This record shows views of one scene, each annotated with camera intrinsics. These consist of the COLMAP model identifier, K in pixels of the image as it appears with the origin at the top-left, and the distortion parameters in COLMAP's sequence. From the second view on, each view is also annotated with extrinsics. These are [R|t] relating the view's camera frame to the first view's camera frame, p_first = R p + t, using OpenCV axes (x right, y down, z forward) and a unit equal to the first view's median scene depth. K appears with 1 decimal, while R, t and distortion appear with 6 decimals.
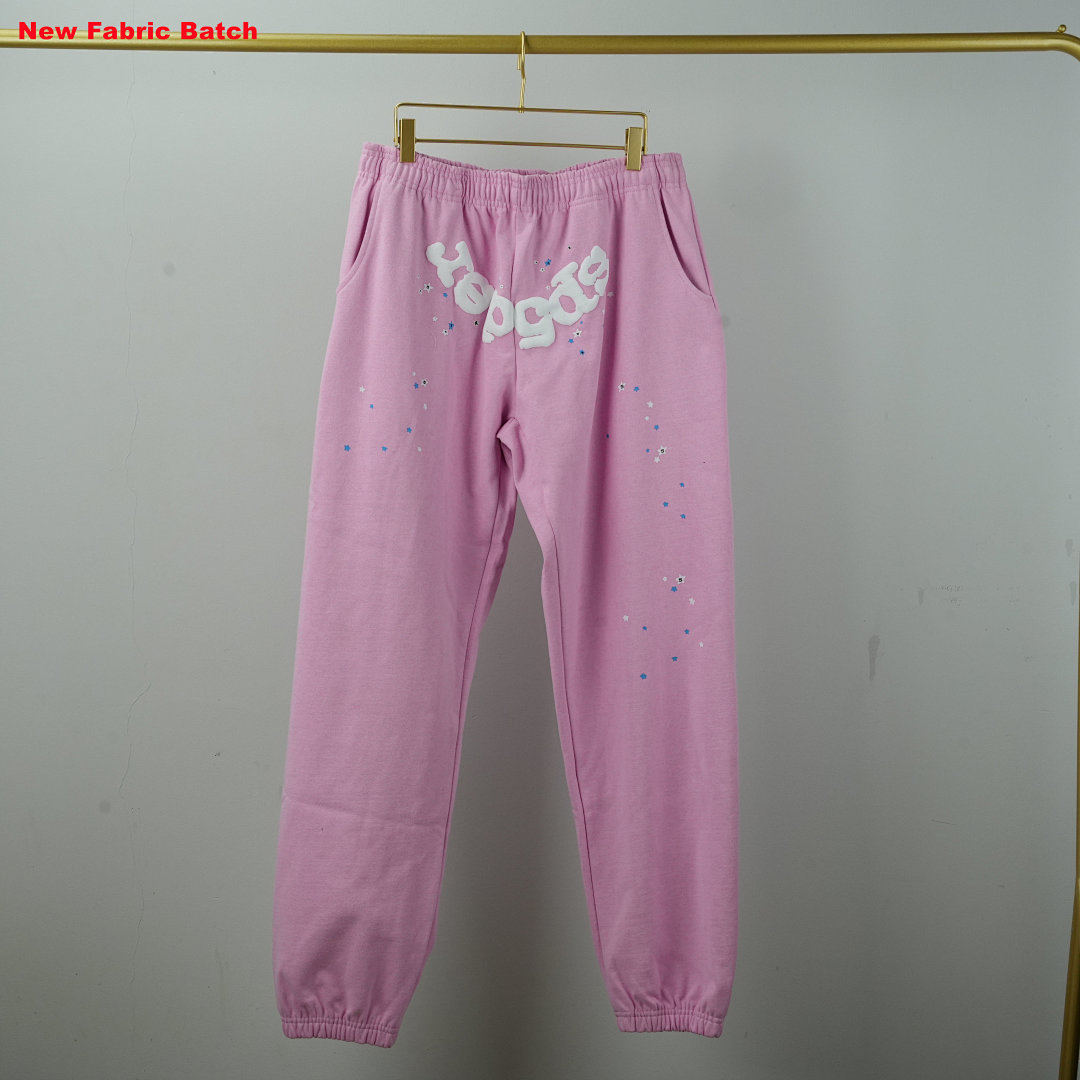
lens RADIAL K [[2158.6, 0, 540.0], [0, 2158.6, 540.0], [0, 0, 1]] dist [0.239987, -0.010397]
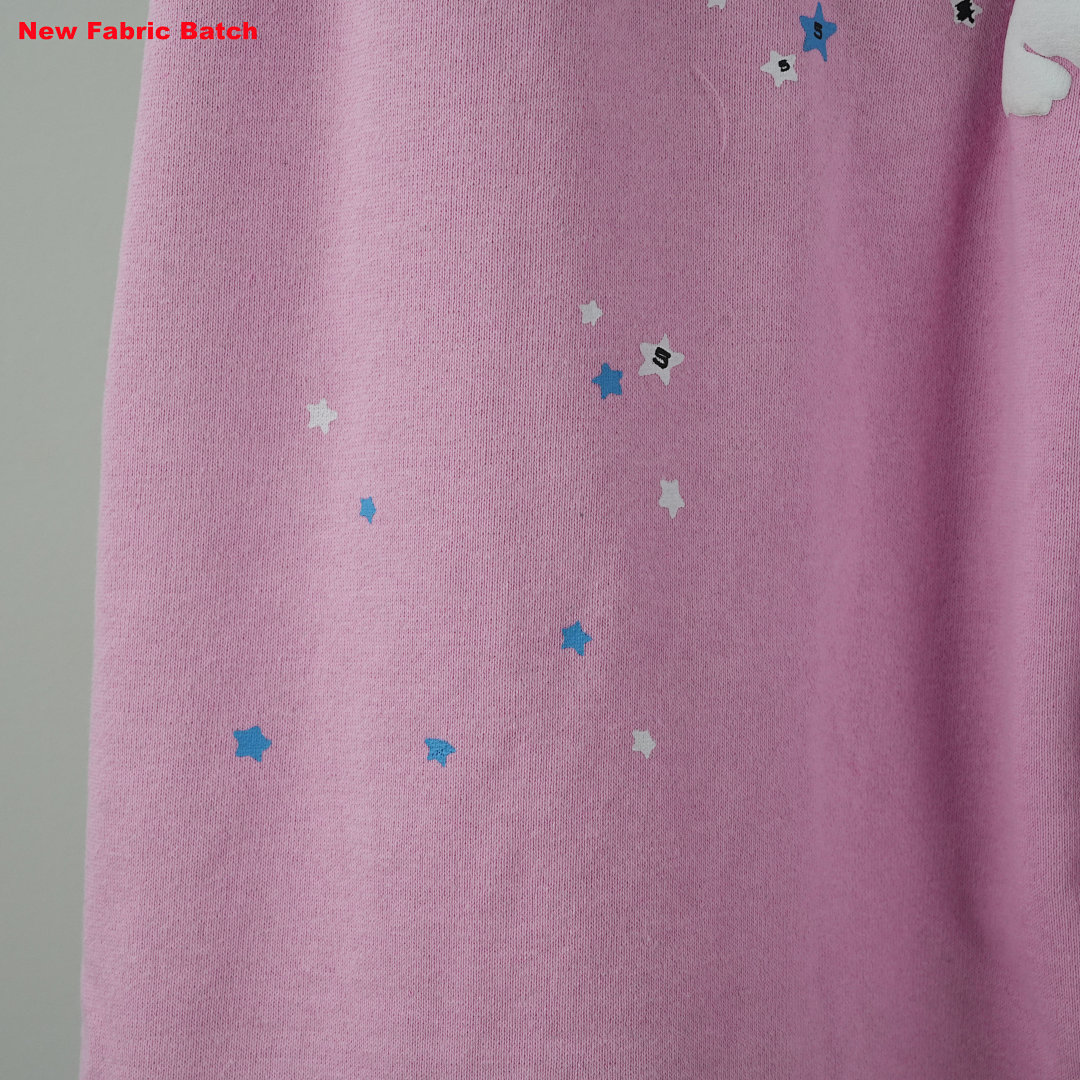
lens RADIAL K [[2351.8, 0, 540.0], [0, 2351.8, 540.0], [0, 0, 1]] dist [0.222541, 0.013742]
pose [[0.968604, -0.032038, -0.246537, -0.016456], [0.030613, 0.999485, -0.009611, -0.056834], [0.246718, 0.001762, 0.969086, 0.814252]]
